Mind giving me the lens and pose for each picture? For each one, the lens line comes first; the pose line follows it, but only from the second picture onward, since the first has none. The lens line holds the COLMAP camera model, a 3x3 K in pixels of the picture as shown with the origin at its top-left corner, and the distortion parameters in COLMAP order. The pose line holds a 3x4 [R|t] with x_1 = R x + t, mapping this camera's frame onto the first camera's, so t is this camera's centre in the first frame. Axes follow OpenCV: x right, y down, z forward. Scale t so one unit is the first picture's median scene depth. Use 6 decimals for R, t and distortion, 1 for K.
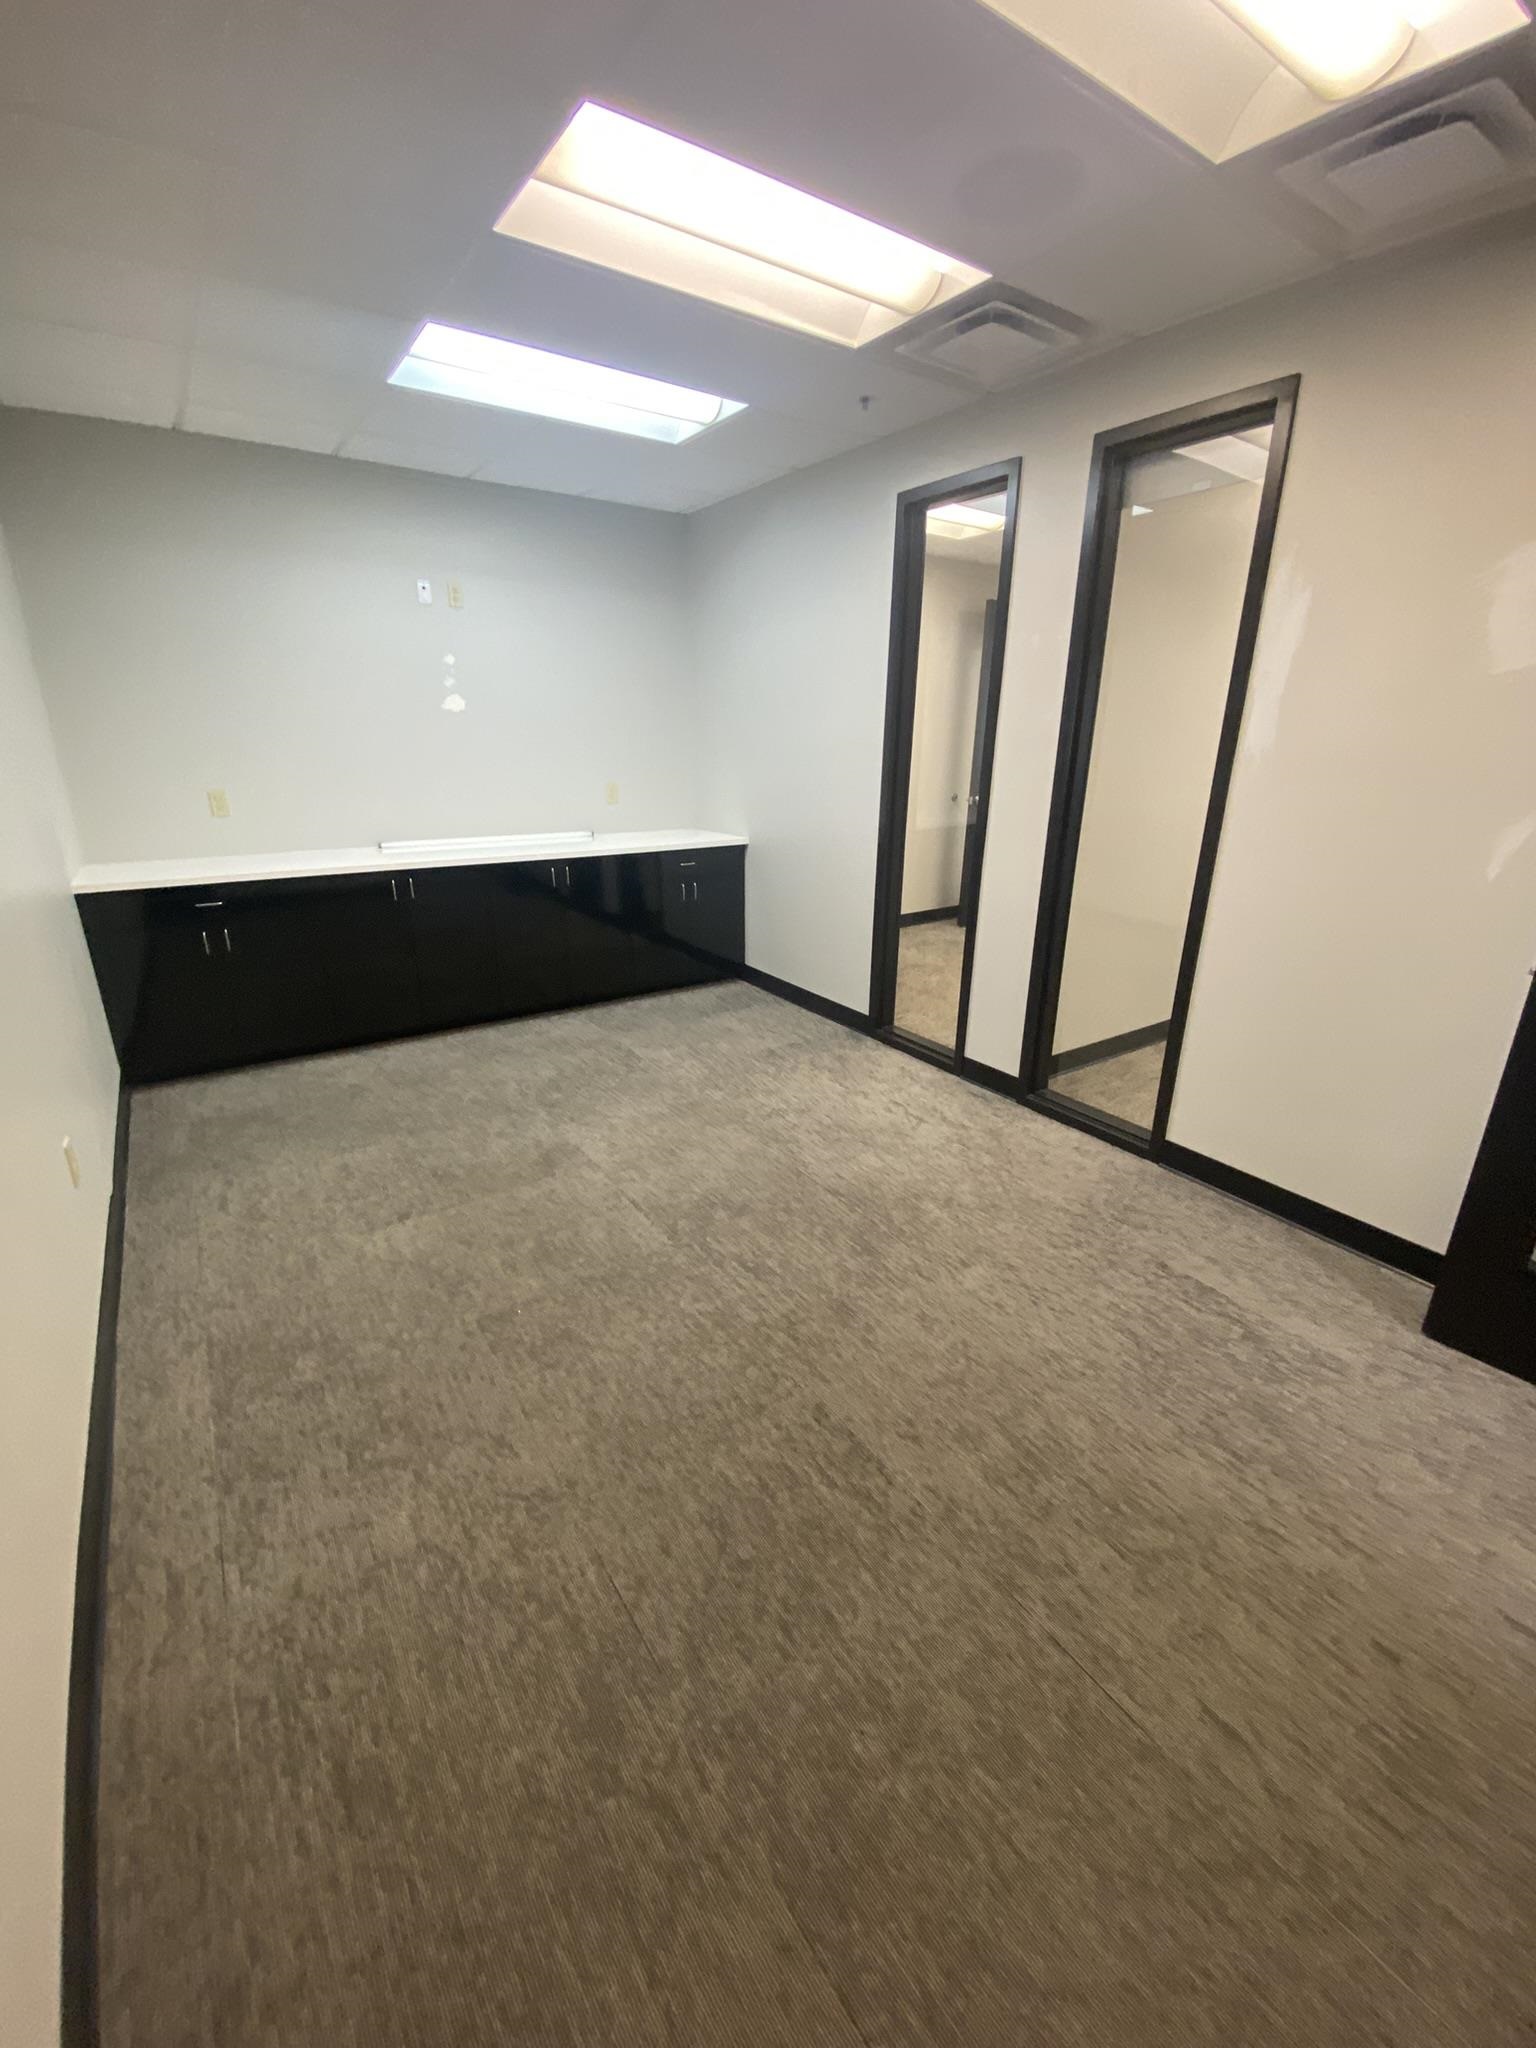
lens RADIAL K [[838.7, 0, 751.1], [0, 838.7, 1009.3], [0, 0, 1]] dist [0.007695, -0.009488]
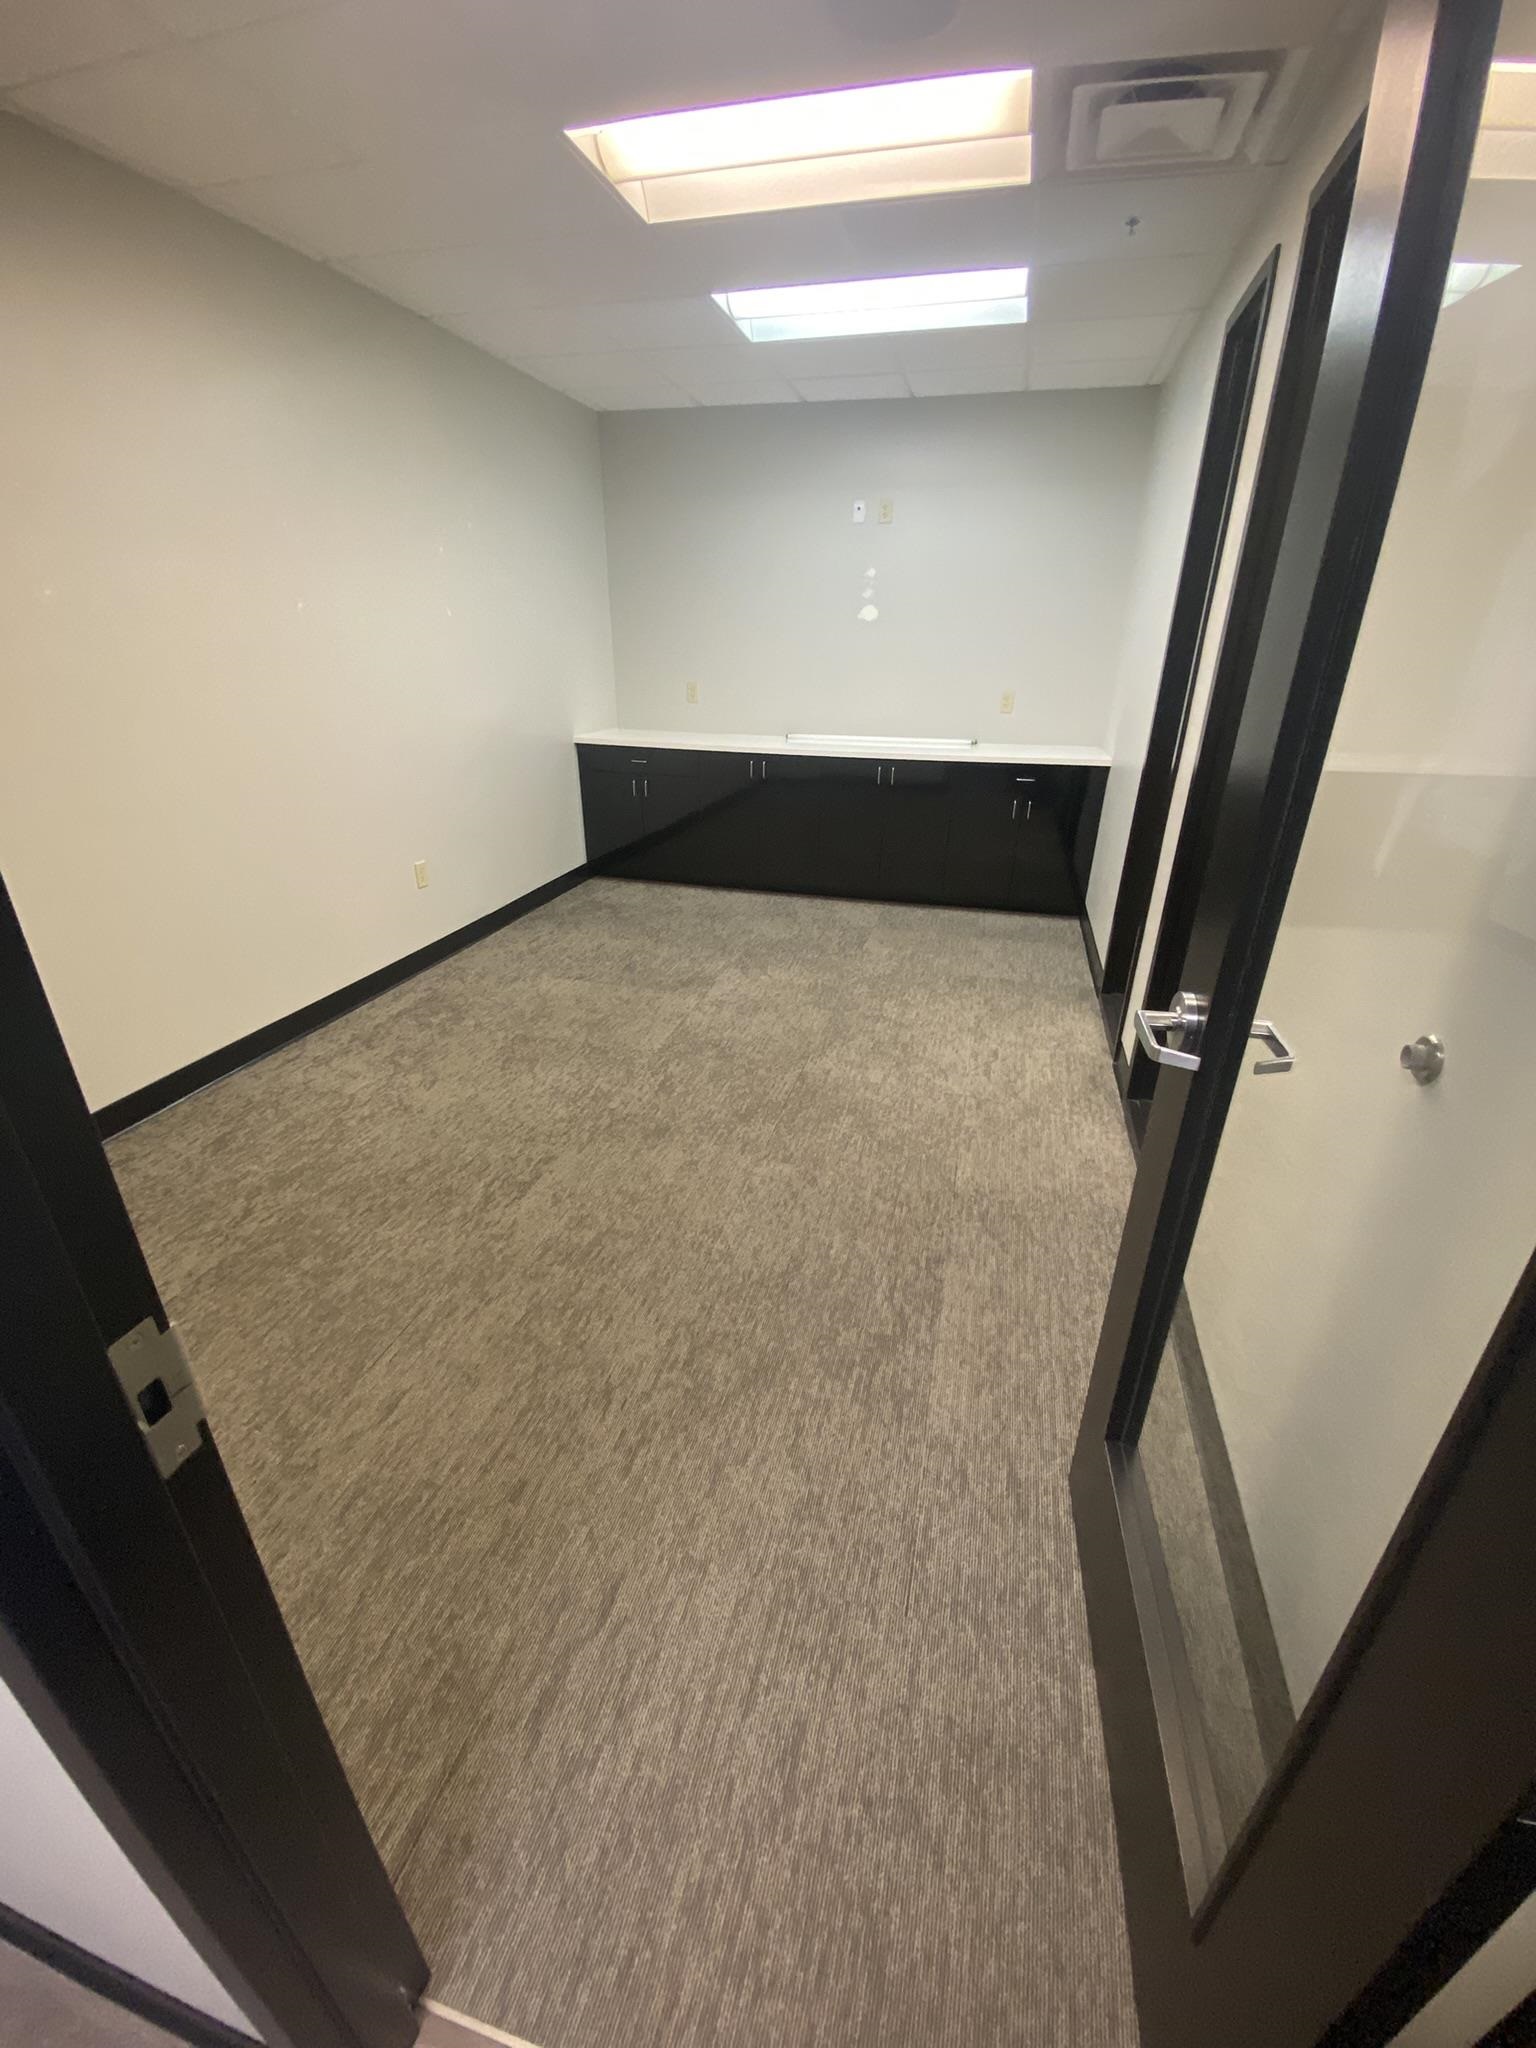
lens RADIAL K [[838.7, 0, 780.8], [0, 838.7, 1021.9], [0, 0, 1]] dist [0.007695, -0.009488]
pose [[0.643505, 0.314690, -0.697762, 0.802069], [-0.254129, 0.947708, 0.193046, -0.046455], [0.722024, 0.053095, 0.689827, 0.245322]]
